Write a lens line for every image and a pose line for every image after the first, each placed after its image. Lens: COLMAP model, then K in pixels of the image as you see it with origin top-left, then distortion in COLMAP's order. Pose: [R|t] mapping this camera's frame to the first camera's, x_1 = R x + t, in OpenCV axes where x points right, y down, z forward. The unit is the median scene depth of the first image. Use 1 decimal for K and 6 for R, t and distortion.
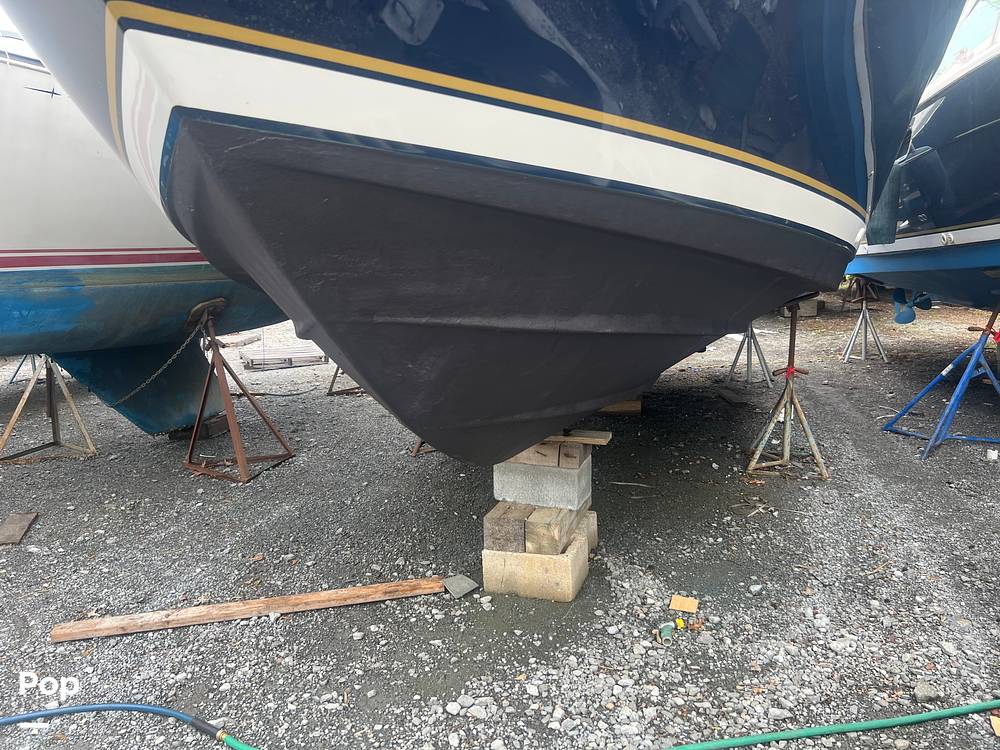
lens RADIAL K [[759.9, 0, 505.0], [0, 759.9, 353.6], [0, 0, 1]] dist [0.036257, -0.024730]
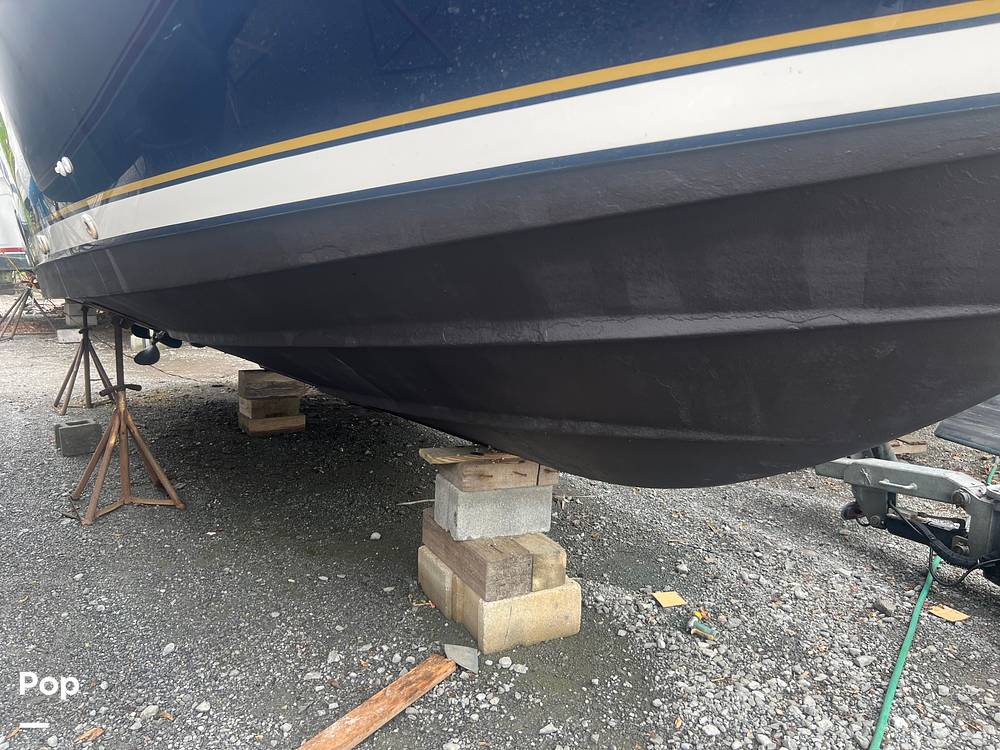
lens RADIAL K [[759.9, 0, 504.2], [0, 759.9, 371.2], [0, 0, 1]] dist [0.036257, -0.024730]
pose [[0.699148, -0.049510, 0.713260, -0.531126], [0.041447, 0.998728, 0.028698, -0.007561], [-0.713774, 0.009498, 0.700311, 0.390280]]
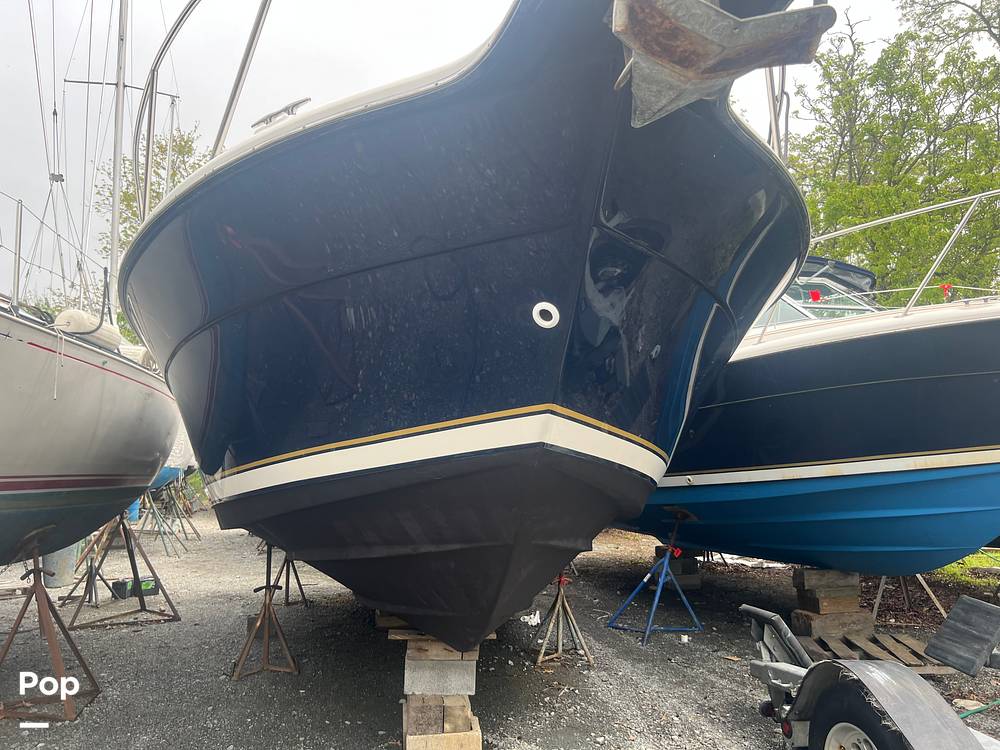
lens RADIAL K [[759.9, 0, 508.5], [0, 759.9, 378.4], [0, 0, 1]] dist [0.036257, -0.024730]
pose [[0.891911, 0.088121, 0.443543, -0.445816], [0.026770, 0.968821, -0.246312, 0.006778], [-0.451419, 0.231562, 0.861743, -0.248979]]
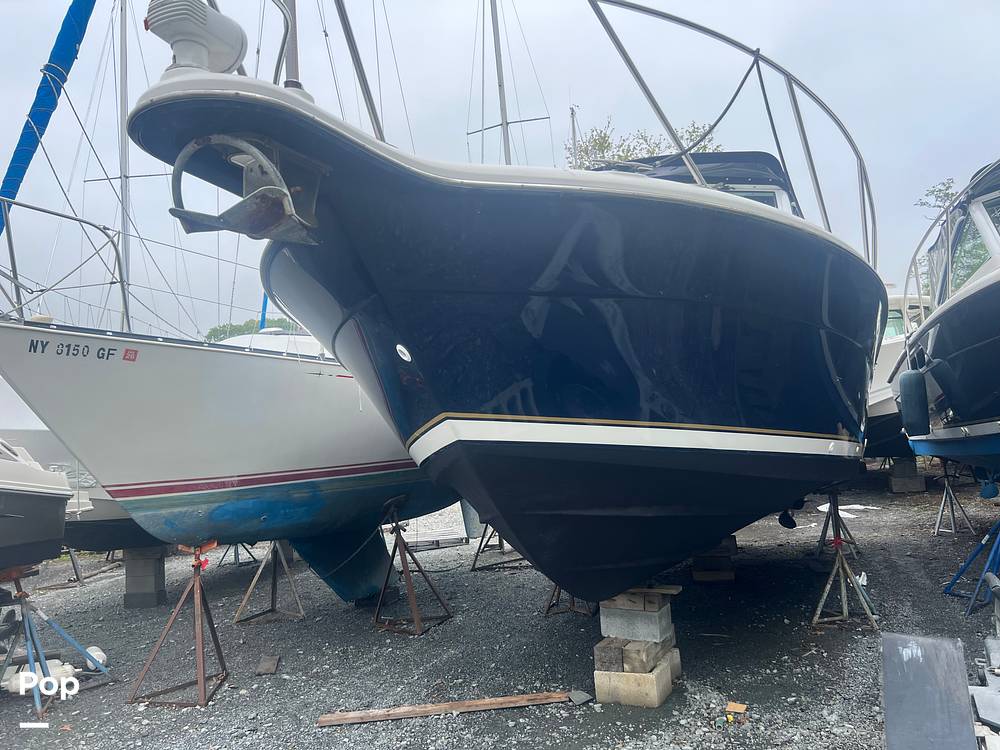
lens RADIAL K [[759.9, 0, 509.0], [0, 759.9, 369.1], [0, 0, 1]] dist [0.036257, -0.024730]
pose [[0.987051, -0.053650, -0.151166, 0.056177], [0.020058, 0.976293, -0.215524, 0.008327], [0.159145, 0.209701, 0.964727, -0.499297]]
